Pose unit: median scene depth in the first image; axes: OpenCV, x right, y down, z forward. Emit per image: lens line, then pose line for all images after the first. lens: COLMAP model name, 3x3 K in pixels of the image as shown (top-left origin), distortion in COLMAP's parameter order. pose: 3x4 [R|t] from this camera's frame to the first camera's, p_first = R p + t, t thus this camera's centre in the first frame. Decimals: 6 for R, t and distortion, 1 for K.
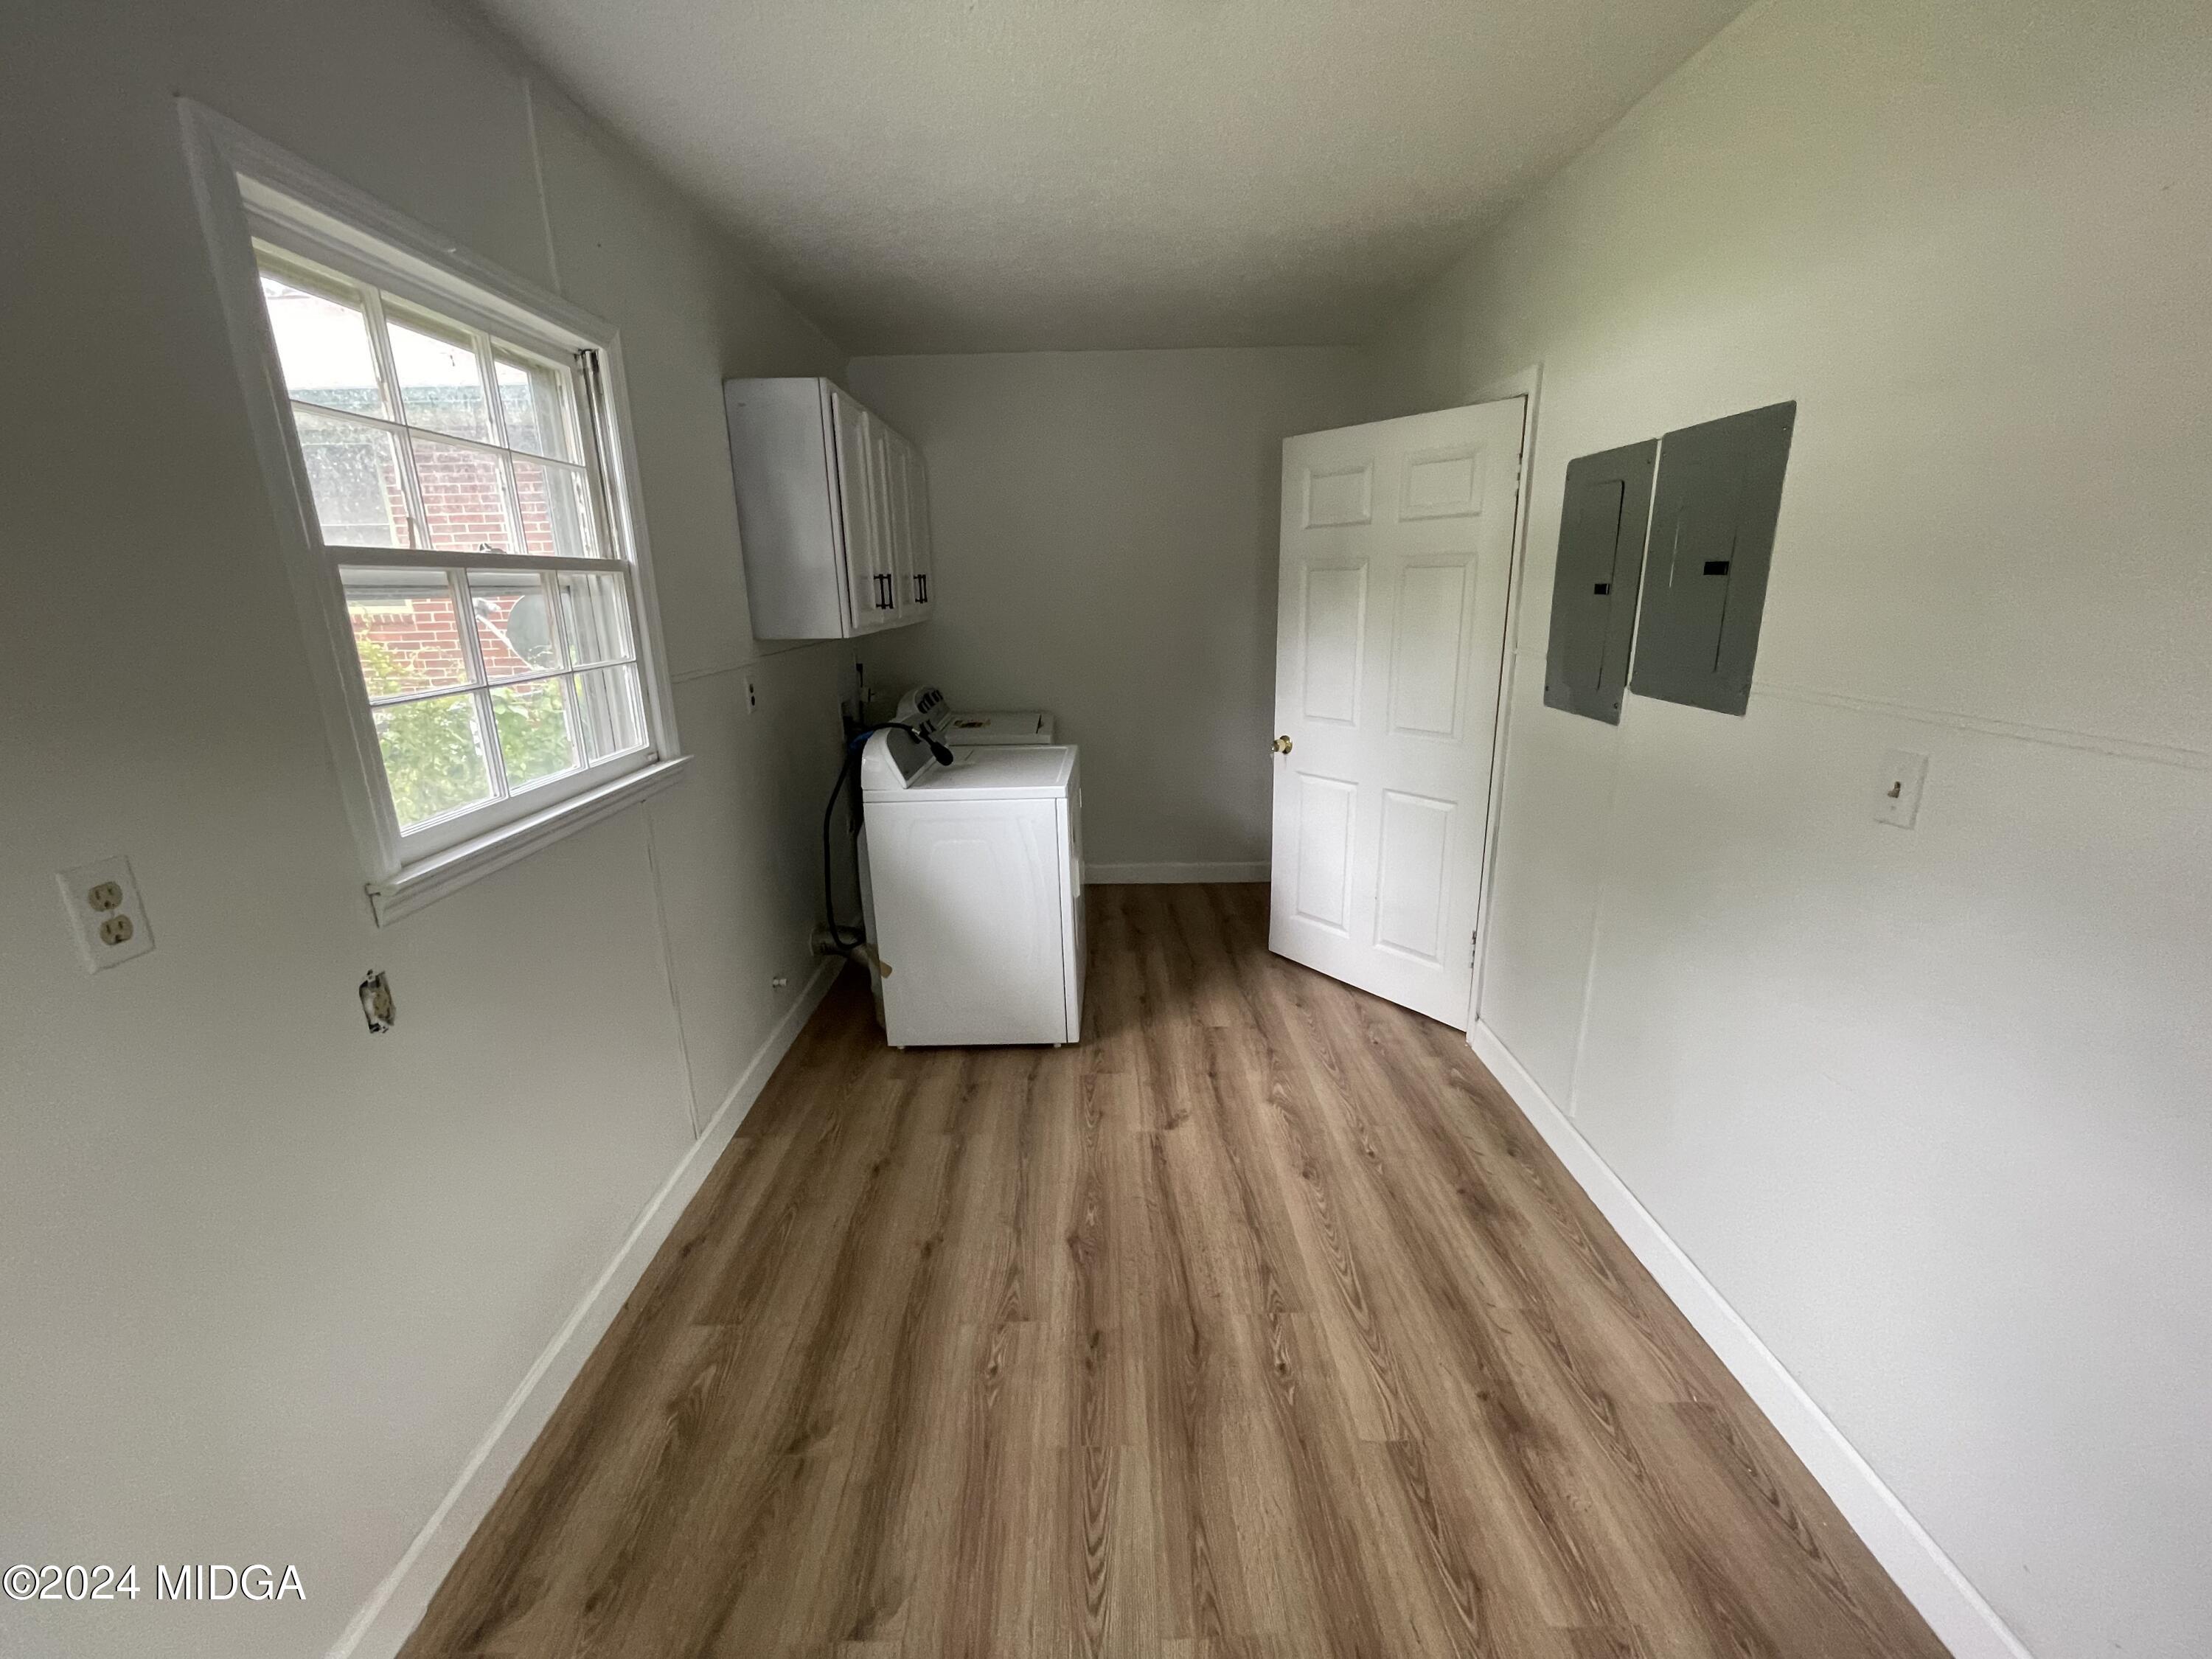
lens RADIAL K [[891.5, 0, 1086.6], [0, 891.5, 838.5], [0, 0, 1]] dist [-0.003095, -0.000810]
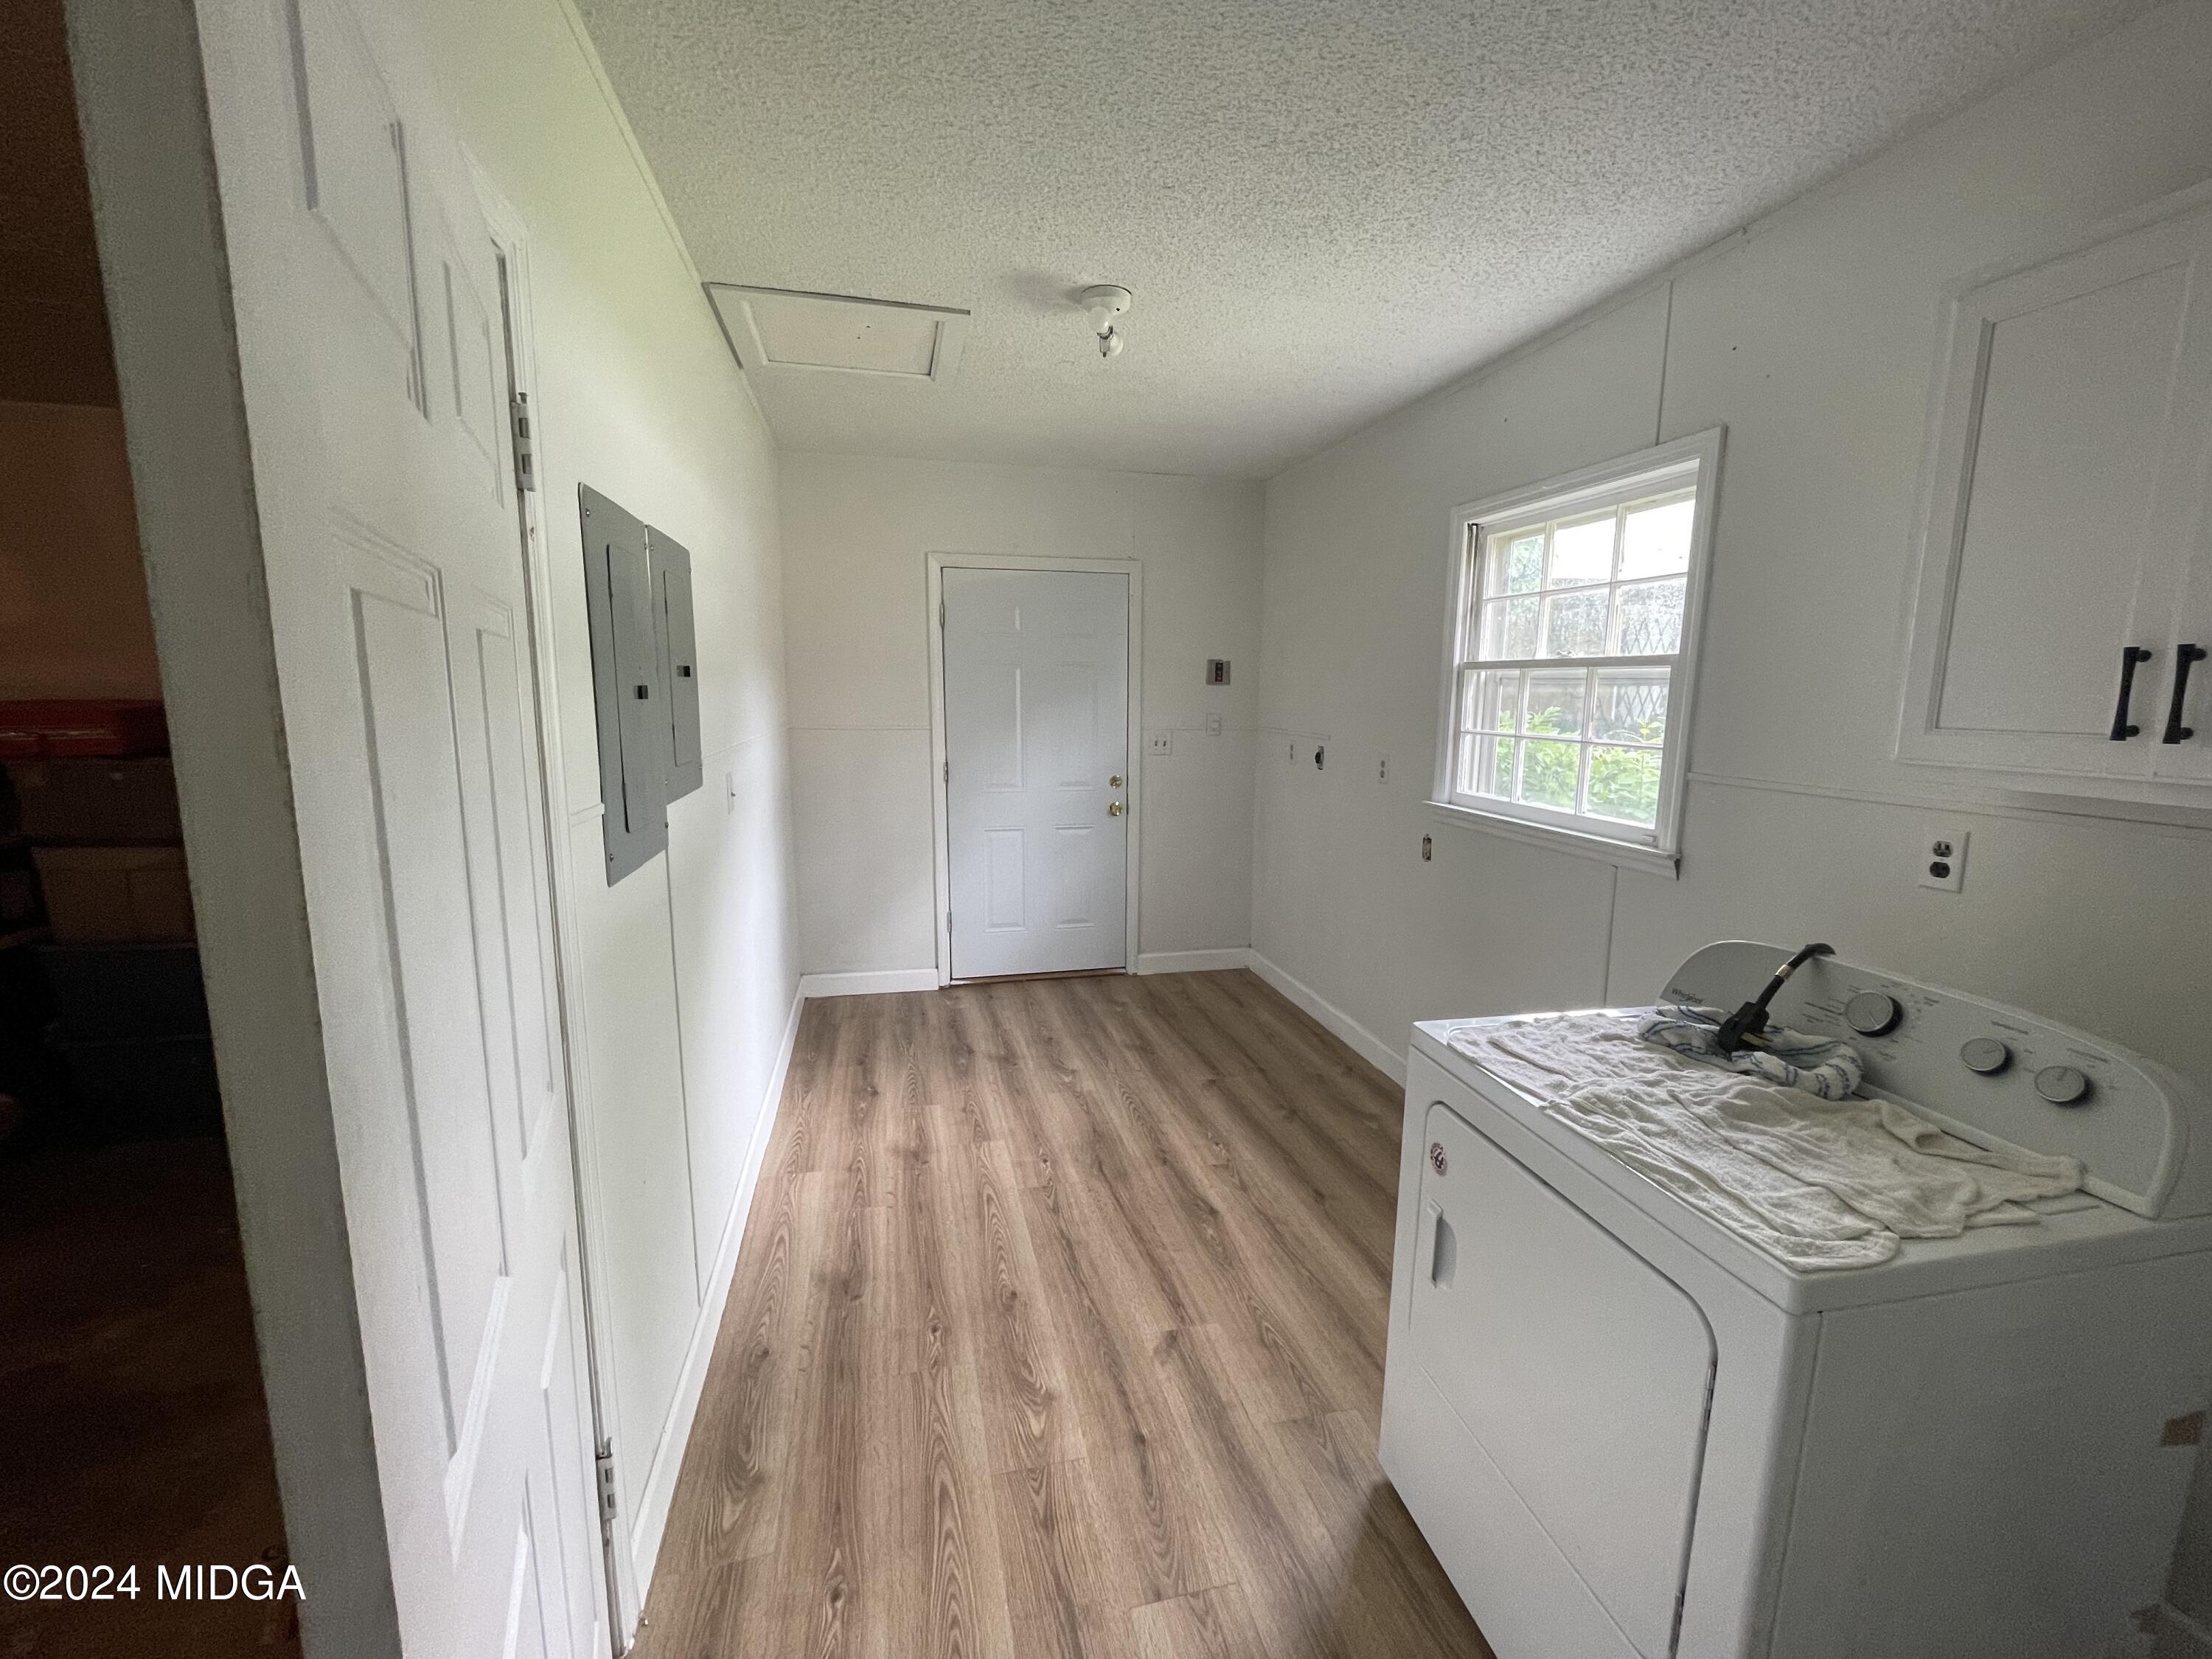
lens RADIAL K [[891.5, 0, 1090.8], [0, 891.5, 821.0], [0, 0, 1]] dist [-0.003095, -0.000810]
pose [[-0.973620, 0.044747, -0.223743, 0.351370], [-0.053730, 0.908047, 0.415408, -0.464532], [0.221758, 0.416472, -0.881689, 1.621407]]
